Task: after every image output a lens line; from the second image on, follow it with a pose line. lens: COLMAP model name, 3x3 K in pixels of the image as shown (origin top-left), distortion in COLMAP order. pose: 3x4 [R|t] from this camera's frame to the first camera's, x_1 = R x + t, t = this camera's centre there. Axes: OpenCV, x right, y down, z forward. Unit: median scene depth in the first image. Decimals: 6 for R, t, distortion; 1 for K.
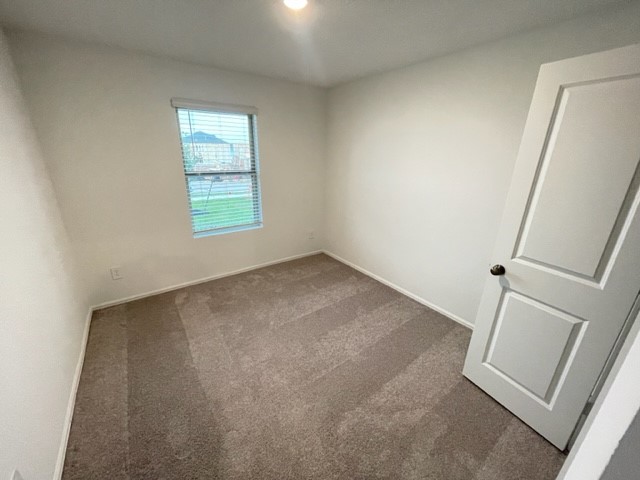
lens RADIAL K [[257.3, 0, 320.0], [0, 257.3, 240.0], [0, 0, 1]] dist [-0.000228, -0.000031]
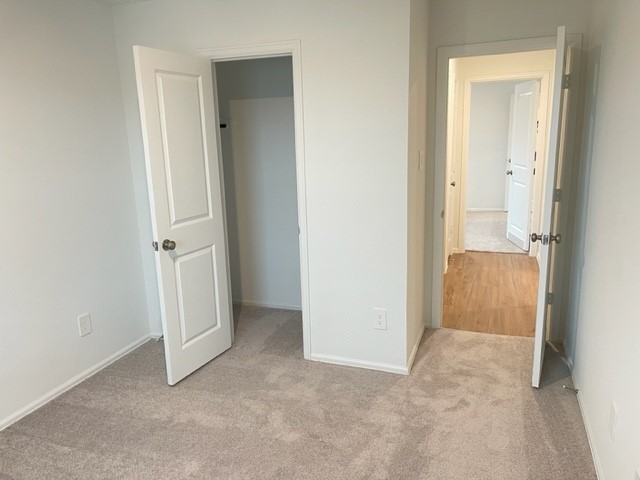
lens RADIAL K [[487.7, 0, 320.0], [0, 487.7, 240.0], [0, 0, 1]] dist [0.029429, -0.002745]
pose [[-0.554627, -0.192501, 0.809526, -1.159453], [0.284822, 0.870185, 0.402064, -0.496254], [-0.781835, 0.453566, -0.427799, 1.396820]]
